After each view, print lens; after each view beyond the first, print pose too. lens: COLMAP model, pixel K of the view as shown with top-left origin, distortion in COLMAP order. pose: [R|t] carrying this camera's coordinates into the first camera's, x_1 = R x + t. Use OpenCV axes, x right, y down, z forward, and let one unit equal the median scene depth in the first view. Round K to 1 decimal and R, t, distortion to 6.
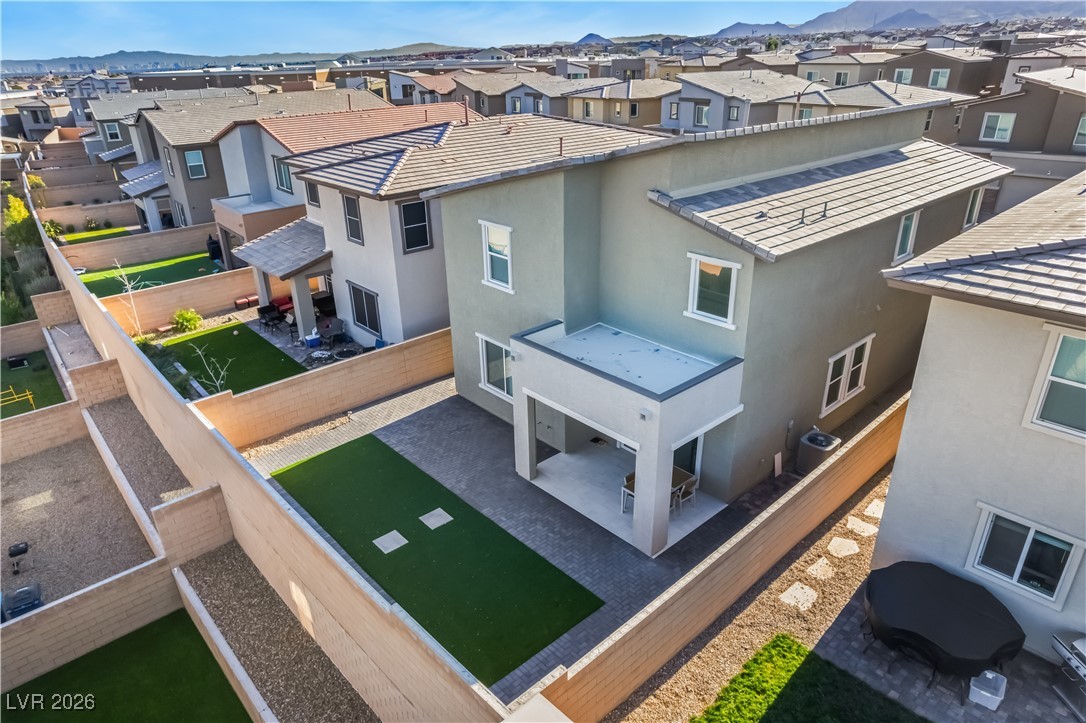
lens RADIAL K [[694.5, 0, 540.3], [0, 694.5, 367.1], [0, 0, 1]] dist [-0.076561, 0.067425]
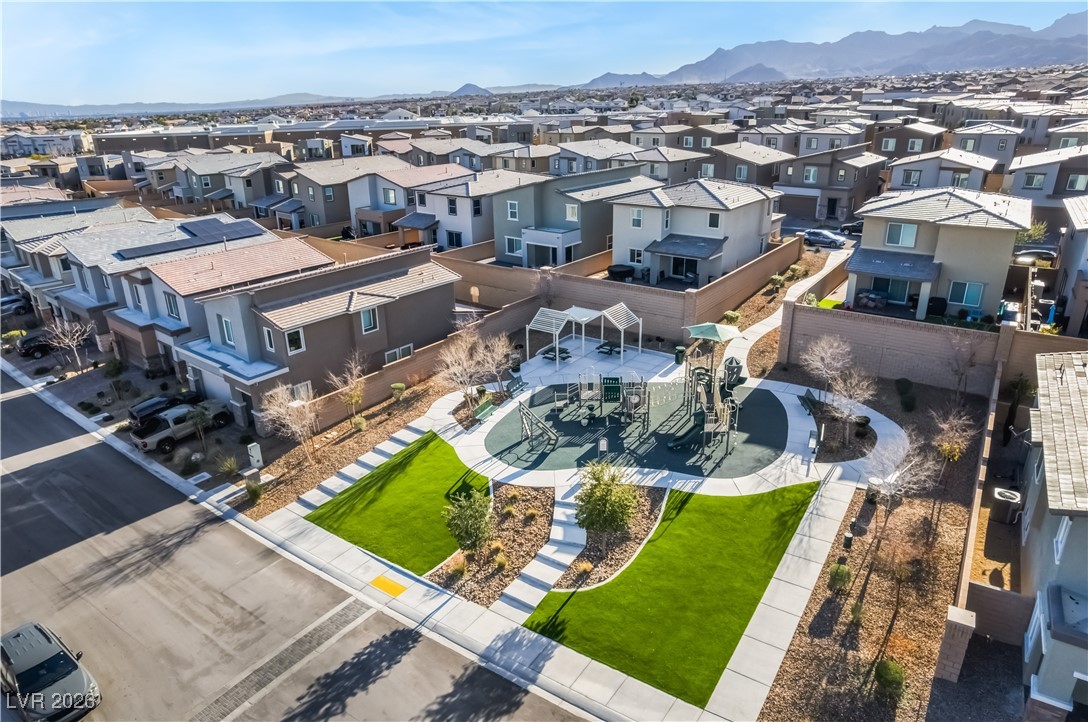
lens RADIAL K [[695.8, 0, 541.3], [0, 695.8, 366.6], [0, 0, 1]] dist [-0.076561, 0.067425]
pose [[0.986454, -0.057253, 0.153724, -0.524606], [0.066874, 0.996065, -0.058157, 0.873323], [-0.149790, 0.067649, 0.986401, -2.525659]]
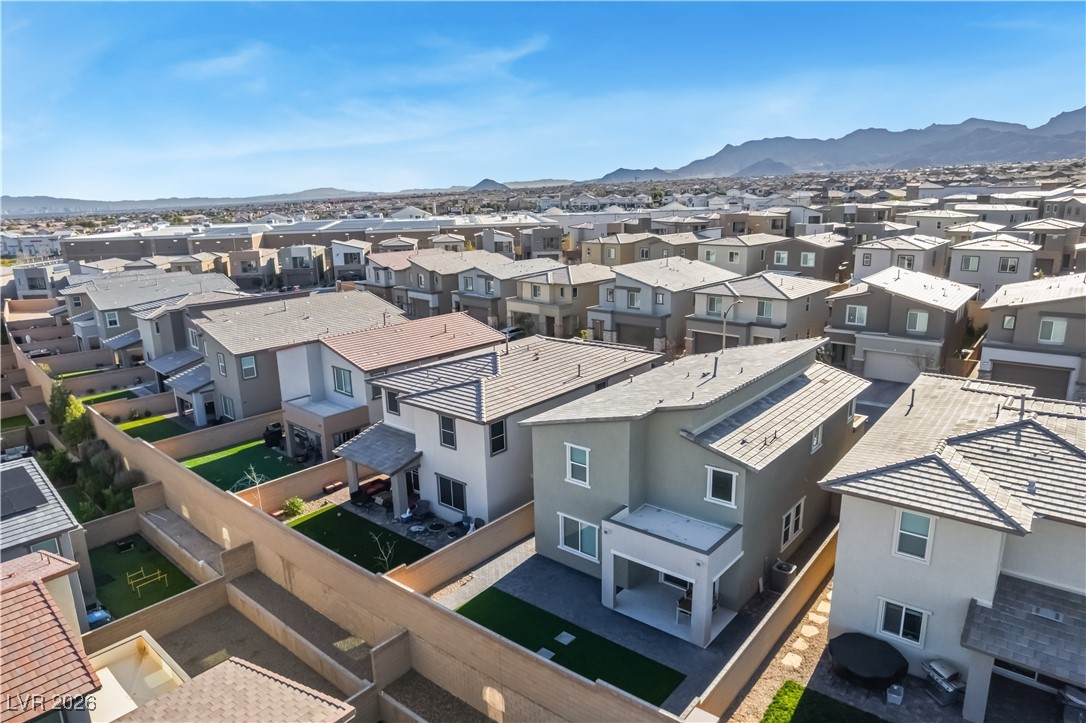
lens RADIAL K [[694.5, 0, 540.3], [0, 694.5, 367.1], [0, 0, 1]] dist [-0.076561, 0.067425]
pose [[0.989885, -0.036731, 0.137033, -0.370163], [0.061634, 0.981330, -0.182187, -0.099221], [-0.127782, 0.188790, 0.973668, -0.600781]]
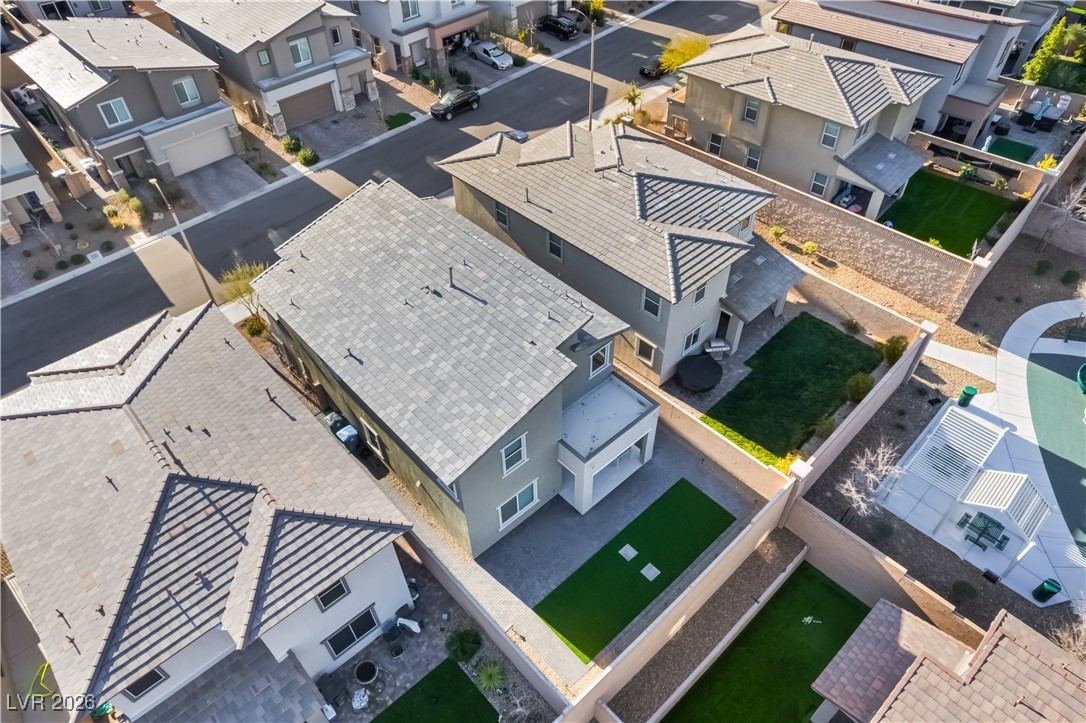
lens RADIAL K [[694.5, 0, 540.3], [0, 694.5, 367.1], [0, 0, 1]] dist [-0.076561, 0.067425]
pose [[-0.007581, -0.699497, 0.714596, -1.001044], [0.441433, 0.638875, 0.630059, -1.203613], [-0.897262, 0.320222, 0.303938, 0.469776]]
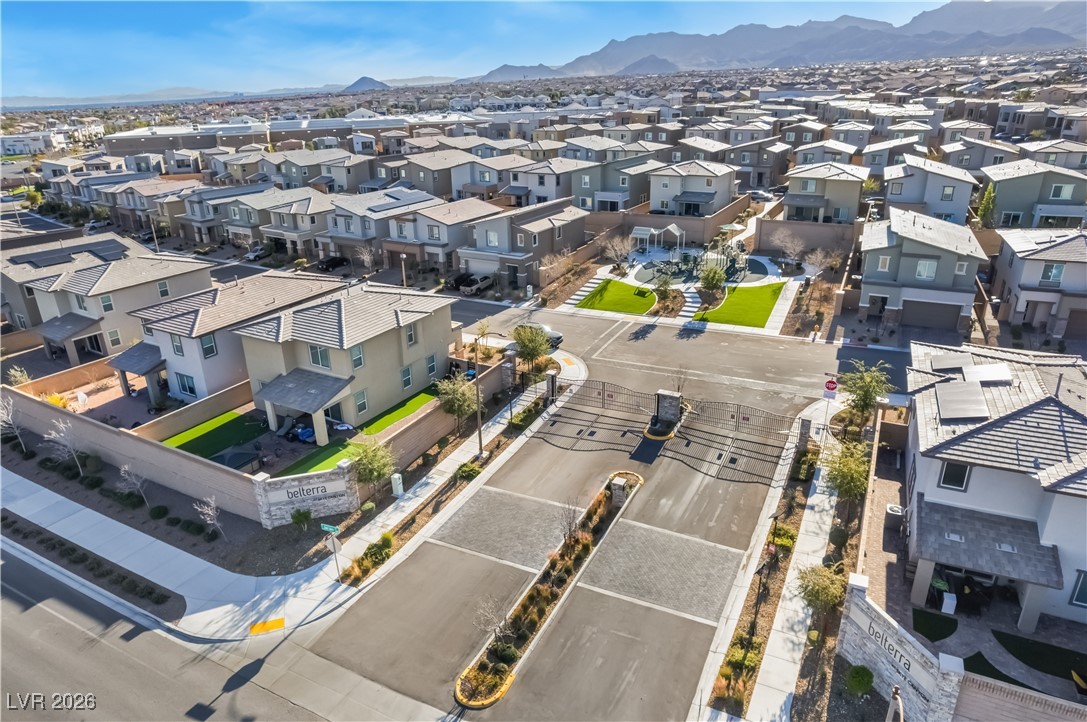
lens RADIAL K [[695.1, 0, 540.8], [0, 695.1, 366.6], [0, 0, 1]] dist [-0.076561, 0.067425]
pose [[0.954442, -0.112924, 0.276205, -2.311726], [0.127436, 0.991225, -0.035109, 1.616233], [-0.269817, 0.068708, 0.960457, -4.596301]]
